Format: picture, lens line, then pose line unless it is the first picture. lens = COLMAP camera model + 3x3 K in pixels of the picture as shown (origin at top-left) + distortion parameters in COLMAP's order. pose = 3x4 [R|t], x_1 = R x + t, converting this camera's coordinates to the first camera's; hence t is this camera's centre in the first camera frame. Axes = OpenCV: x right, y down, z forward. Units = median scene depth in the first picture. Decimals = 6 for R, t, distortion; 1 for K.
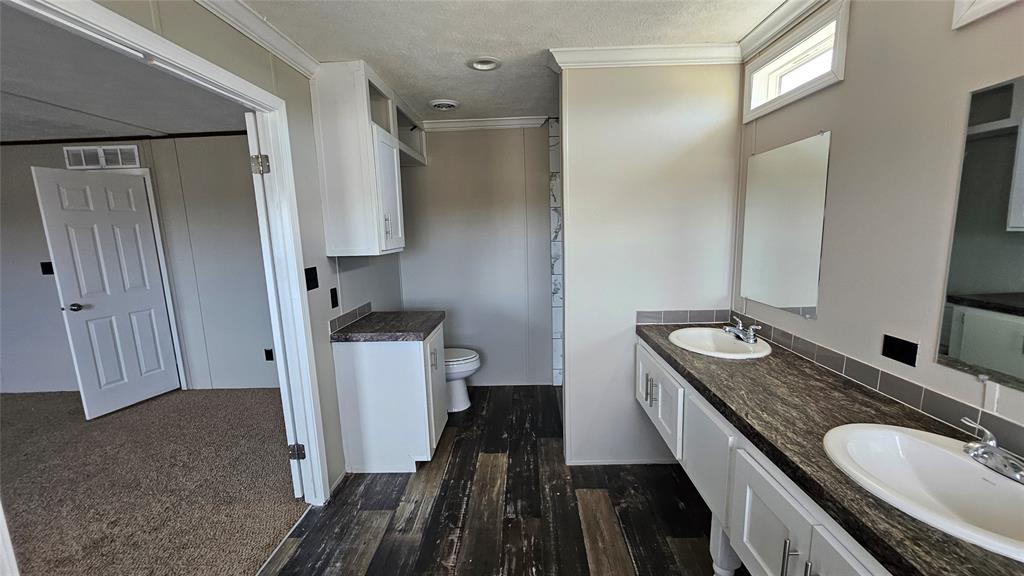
lens RADIAL K [[404.5, 0, 513.9], [0, 404.5, 292.1], [0, 0, 1]] dist [-0.006409, -0.000120]
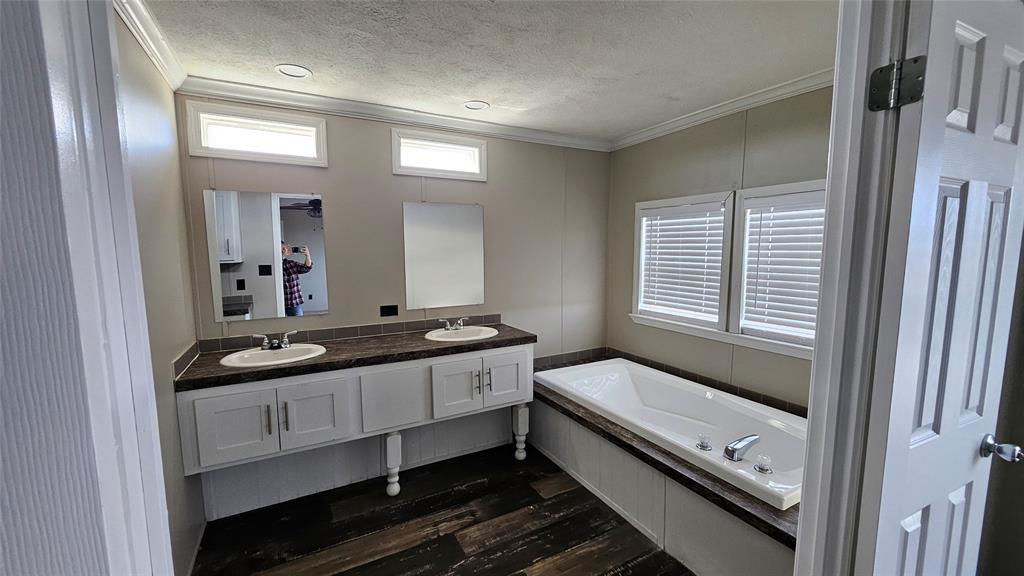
lens RADIAL K [[404.5, 0, 513.9], [0, 404.5, 292.1], [0, 0, 1]] dist [-0.006409, -0.000120]
pose [[-0.504229, -0.057129, 0.861678, -0.943741], [0.157916, 0.974885, 0.157042, -0.143317], [-0.849008, 0.215258, -0.482544, 1.121171]]
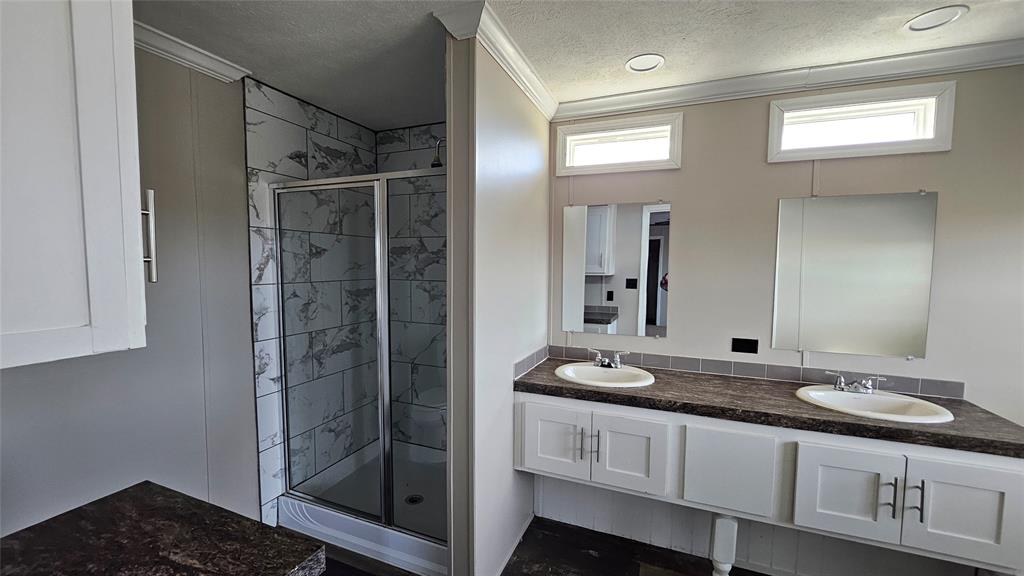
lens RADIAL K [[404.5, 0, 513.9], [0, 404.5, 292.1], [0, 0, 1]] dist [-0.006409, -0.000120]
pose [[0.355519, -0.029422, 0.934206, -0.673796], [0.127986, 0.991622, -0.017476, -0.122706], [-0.925865, 0.125778, 0.356306, 0.967314]]
